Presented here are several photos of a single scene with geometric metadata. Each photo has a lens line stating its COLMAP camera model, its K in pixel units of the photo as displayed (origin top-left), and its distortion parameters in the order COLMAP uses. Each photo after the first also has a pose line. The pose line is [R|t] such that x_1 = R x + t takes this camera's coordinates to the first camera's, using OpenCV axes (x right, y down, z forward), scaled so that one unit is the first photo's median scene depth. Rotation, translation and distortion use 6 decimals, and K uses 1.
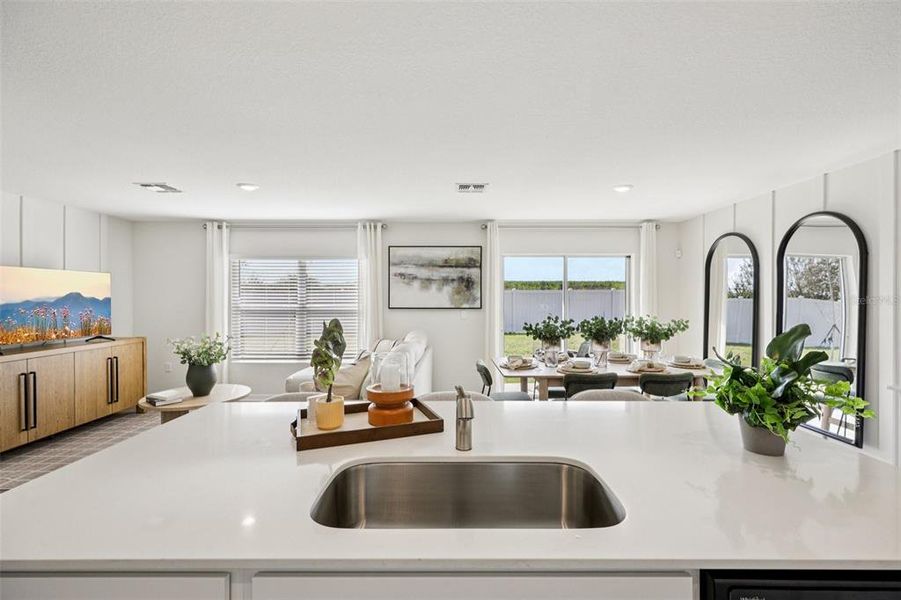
lens RADIAL K [[401.4, 0, 452.8], [0, 401.4, 301.2], [0, 0, 1]] dist [0.001332, 0.000143]
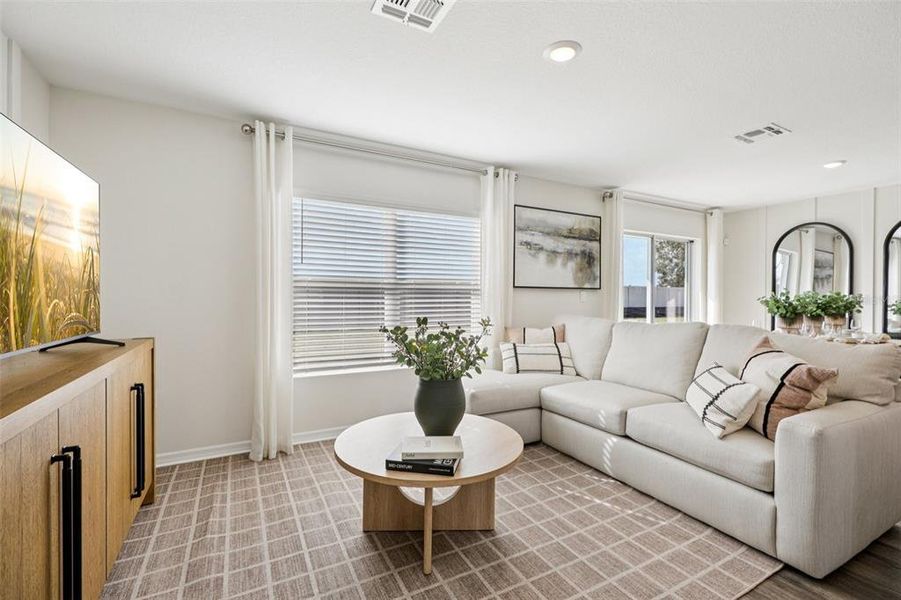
lens RADIAL K [[401.4, 0, 452.9], [0, 401.4, 296.3], [0, 0, 1]] dist [0.001332, 0.000143]
pose [[0.881105, 0.005921, 0.472884, -0.616922], [-0.001112, 0.999945, -0.010448, 0.043021], [-0.472920, 0.008680, 0.881062, 0.392302]]
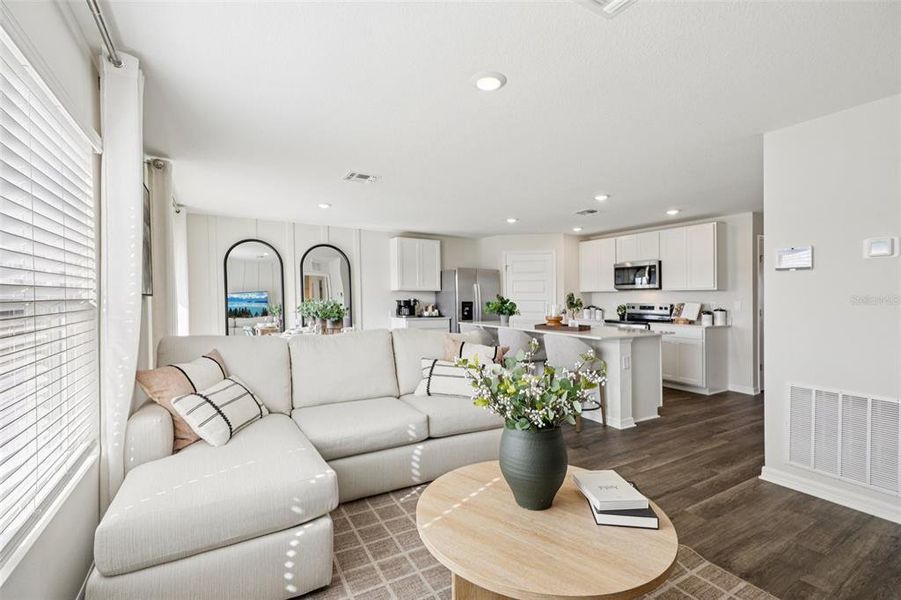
lens RADIAL K [[401.4, 0, 447.0], [0, 401.4, 294.3], [0, 0, 1]] dist [0.001332, 0.000143]
pose [[-0.496882, 0.007319, 0.867787, -0.670929], [0.006343, 0.999968, -0.004802, 0.021823], [-0.867795, 0.003118, -0.496913, 0.922959]]
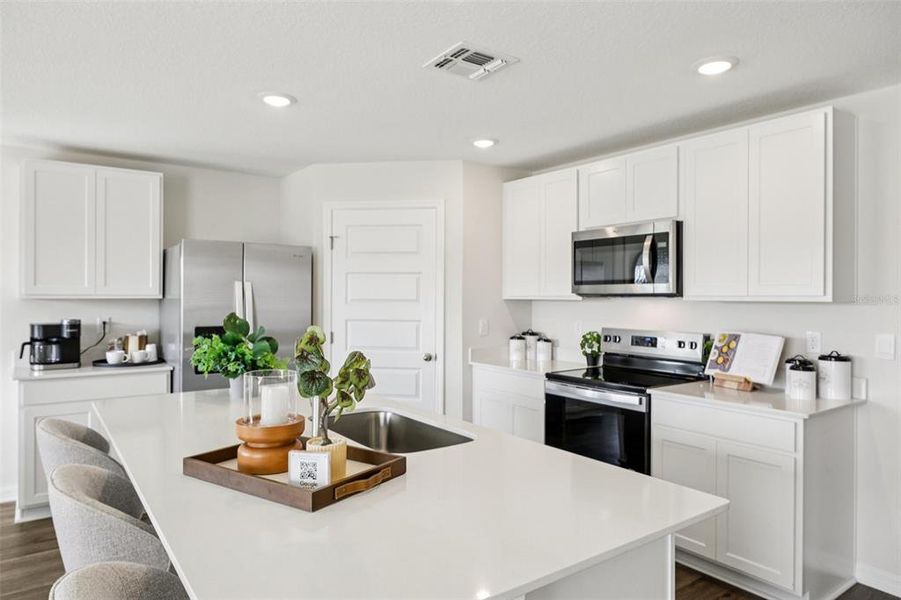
lens RADIAL K [[580.0, 0, 453.4], [0, 580.0, 298.5], [0, 0, 1]] dist [0.002782, 0.001930]
pose [[-0.583992, -0.004615, 0.811747, -0.354264], [0.008970, 0.999886, 0.012138, -0.002156], [-0.811710, 0.014370, -0.583884, 0.403148]]
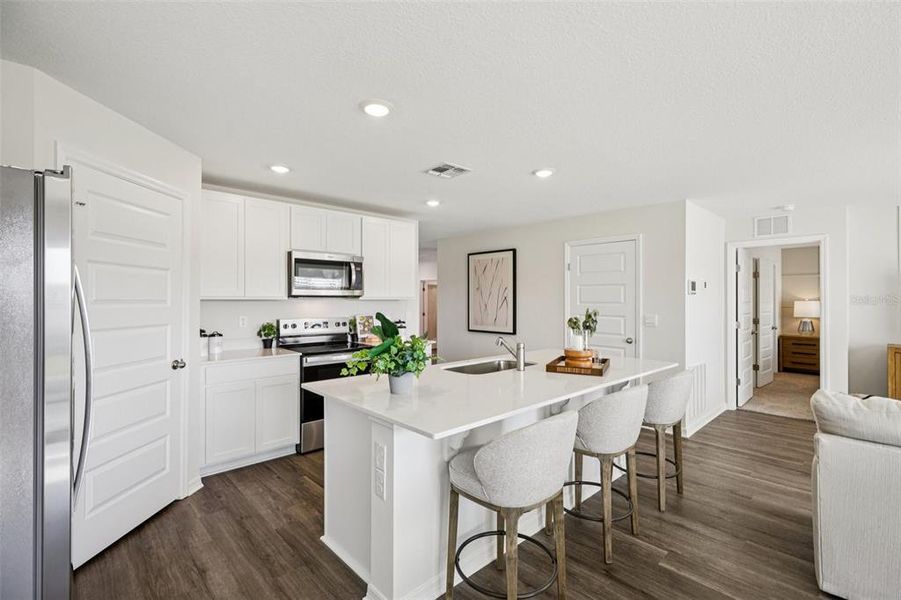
lens RADIAL K [[401.4, 0, 456.3], [0, 401.4, 299.3], [0, 0, 1]] dist [0.001332, 0.000143]
pose [[-0.730832, -0.000823, -0.682557, 0.410597], [-0.010658, 0.999891, 0.010206, -0.001102], [0.682474, 0.014734, -0.730761, 0.565661]]
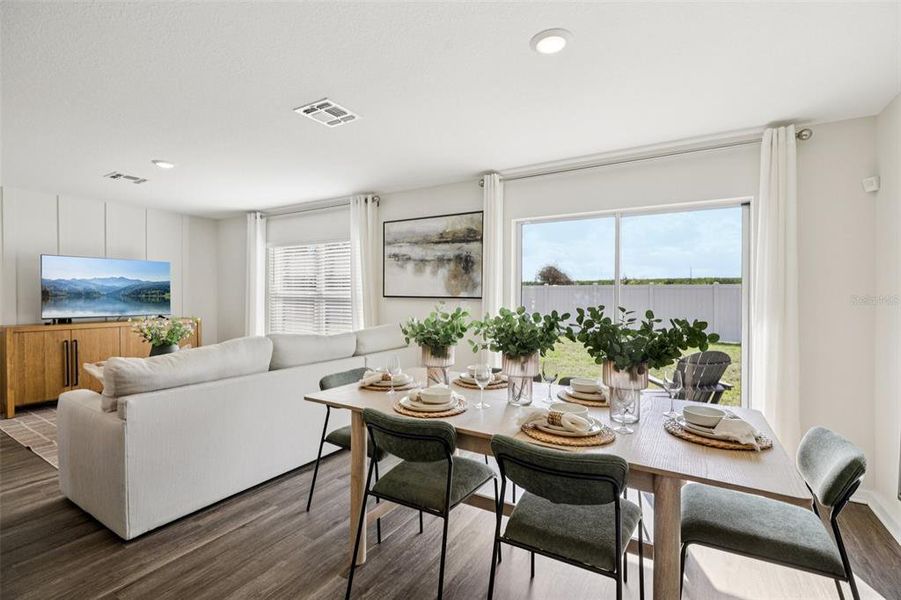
lens RADIAL K [[401.4, 0, 450.0], [0, 401.4, 295.8], [0, 0, 1]] dist [0.001332, 0.000143]
pose [[0.851225, 0.009935, -0.524706, 0.396361], [-0.015155, 0.999869, -0.005655, 0.018442], [0.524581, 0.012766, 0.851265, 0.364711]]
